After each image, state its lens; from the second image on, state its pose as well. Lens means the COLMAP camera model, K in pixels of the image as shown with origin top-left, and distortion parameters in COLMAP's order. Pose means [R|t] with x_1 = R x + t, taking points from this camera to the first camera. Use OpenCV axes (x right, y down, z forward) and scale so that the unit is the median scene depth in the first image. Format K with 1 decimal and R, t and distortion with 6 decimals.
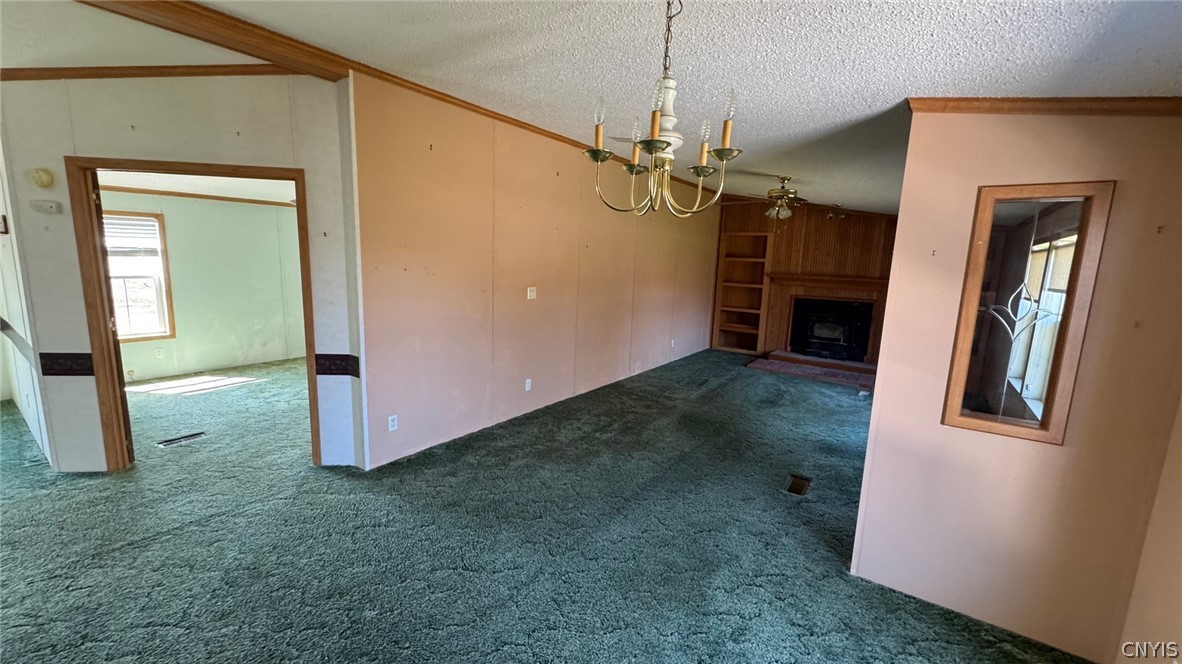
lens RADIAL K [[471.4, 0, 590.8], [0, 471.4, 331.6], [0, 0, 1]] dist [-0.002645, -0.000573]
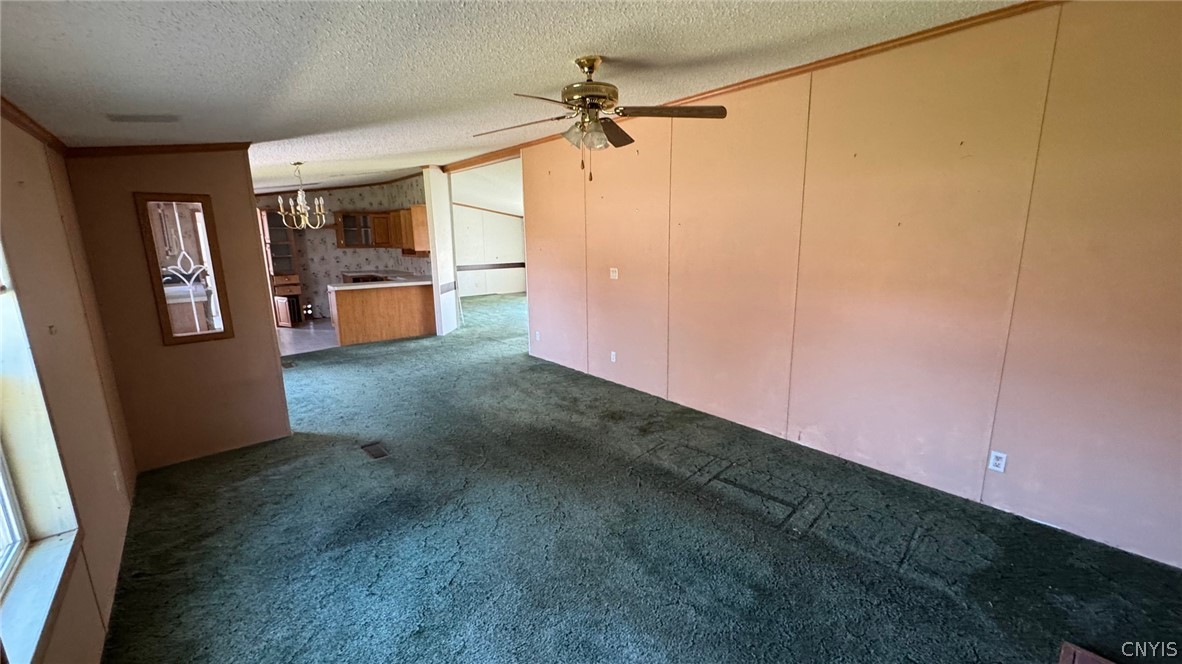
lens RADIAL K [[471.4, 0, 589.7], [0, 471.4, 329.7], [0, 0, 1]] dist [-0.002645, -0.000573]
pose [[-0.244947, 0.157266, -0.956697, 0.784997], [-0.149312, 0.968866, 0.197496, -0.134680], [0.957970, 0.191222, -0.213839, 0.989409]]
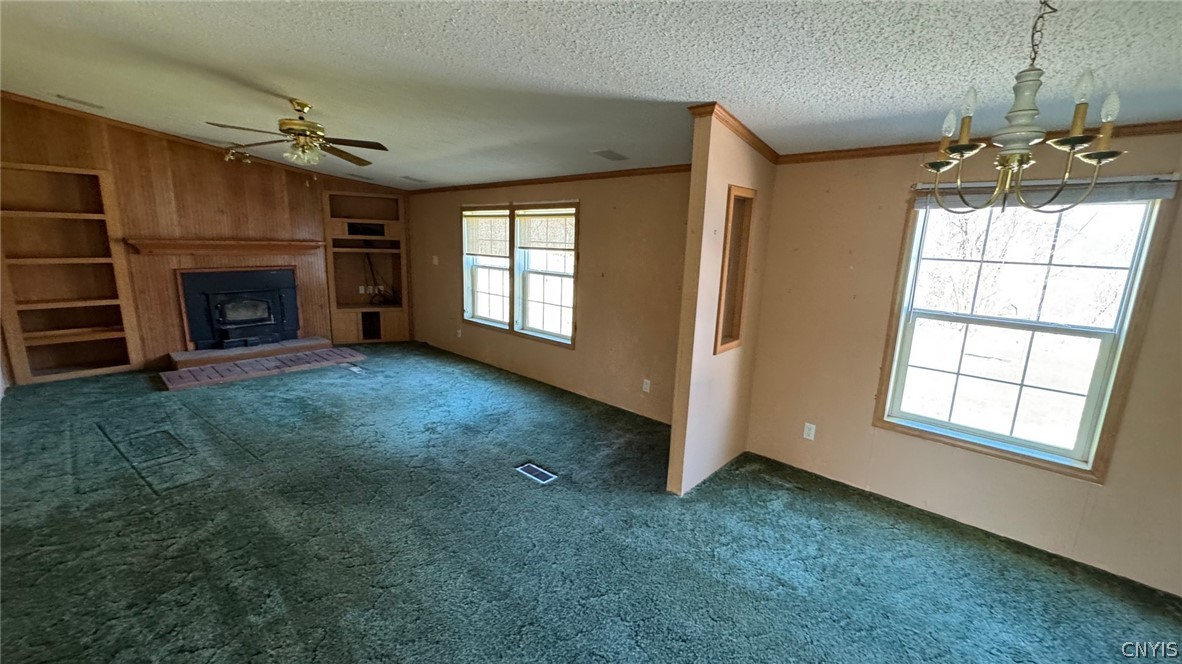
lens RADIAL K [[471.4, 0, 587.6], [0, 471.4, 332.7], [0, 0, 1]] dist [-0.002645, -0.000573]
pose [[0.124866, -0.231440, 0.964803, -0.242600], [0.126605, 0.968180, 0.215865, -0.083009], [-0.984063, 0.095195, 0.150194, 0.439172]]
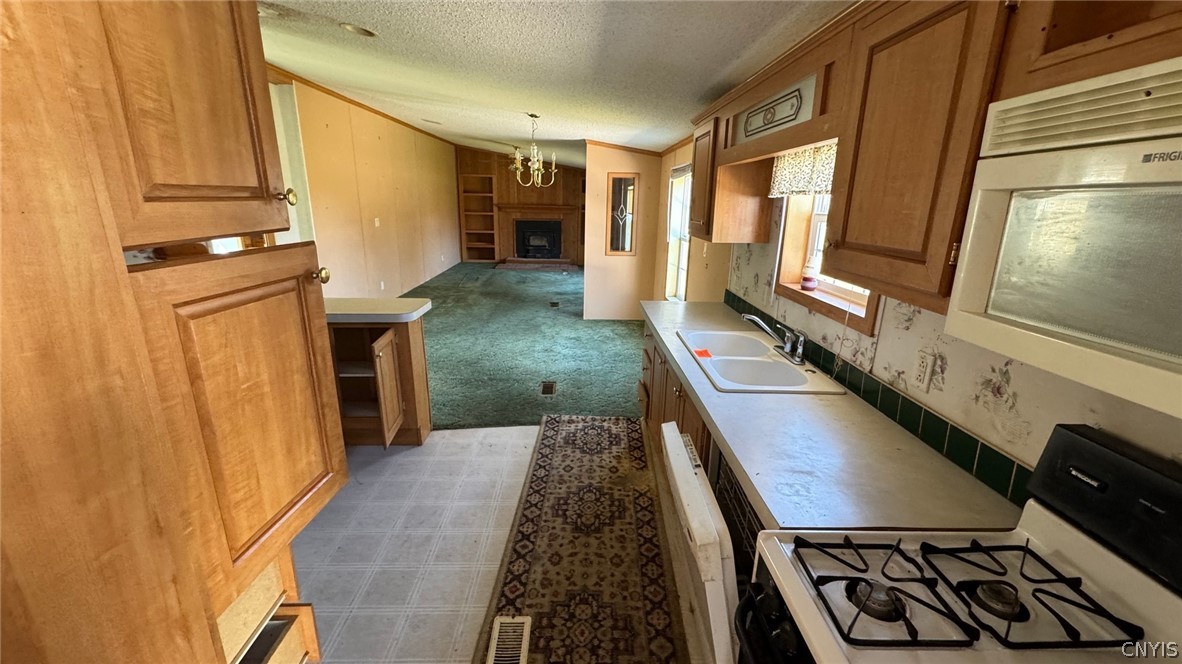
lens RADIAL K [[471.4, 0, 587.4], [0, 471.4, 334.3], [0, 0, 1]] dist [-0.002645, -0.000573]
pose [[0.800353, -0.185694, 0.570046, -0.416155], [0.101665, 0.979090, 0.176202, 0.056514], [-0.590846, -0.083071, 0.802496, -0.498658]]
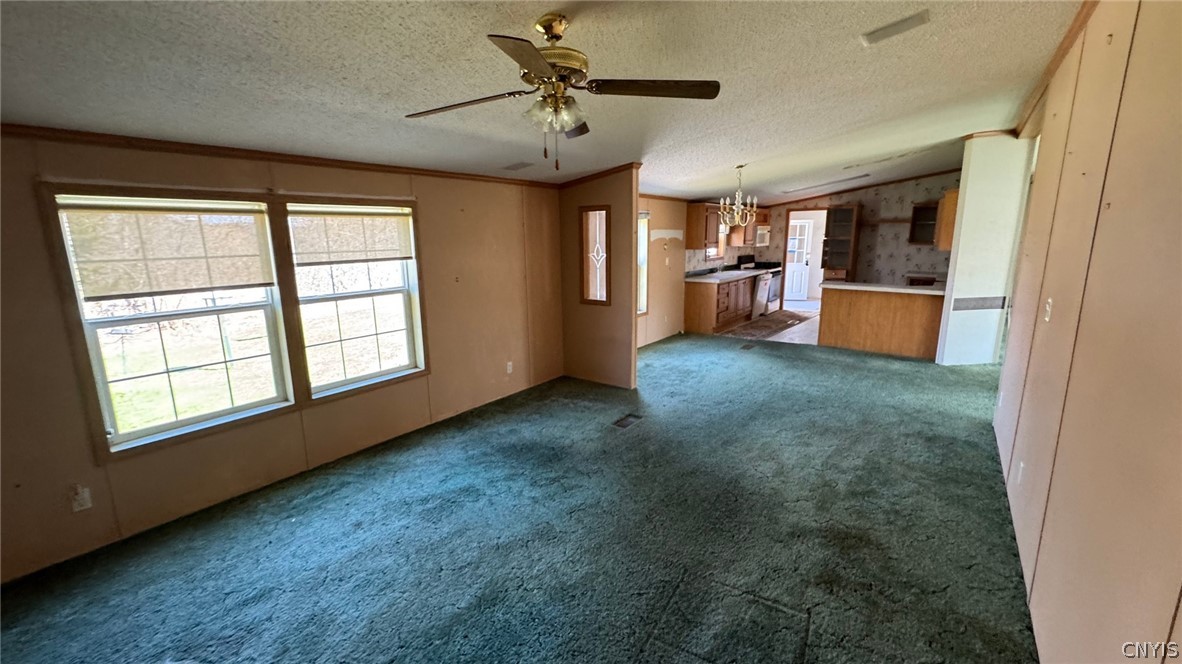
lens RADIAL K [[471.4, 0, 593.0], [0, 471.4, 331.8], [0, 0, 1]] dist [-0.002645, -0.000573]
pose [[-0.999353, -0.030741, 0.018666, 0.309457], [-0.022295, 0.936788, 0.349186, -0.192914], [-0.028220, 0.348544, -0.936867, 1.250776]]
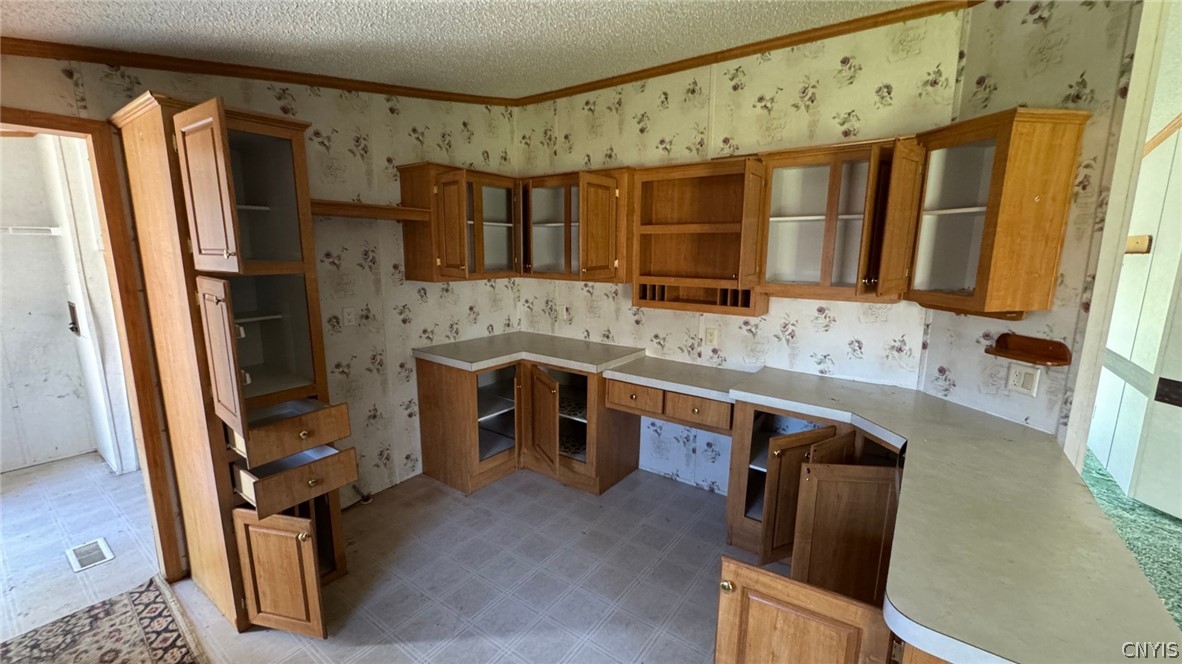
lens RADIAL K [[471.4, 0, 587.7], [0, 471.4, 331.3], [0, 0, 1]] dist [-0.002645, -0.000573]
pose [[-0.013222, 0.143584, -0.989550, -0.134595], [-0.158487, 0.976825, 0.143856, 0.000485], [0.987272, 0.158733, 0.009840, -0.115315]]
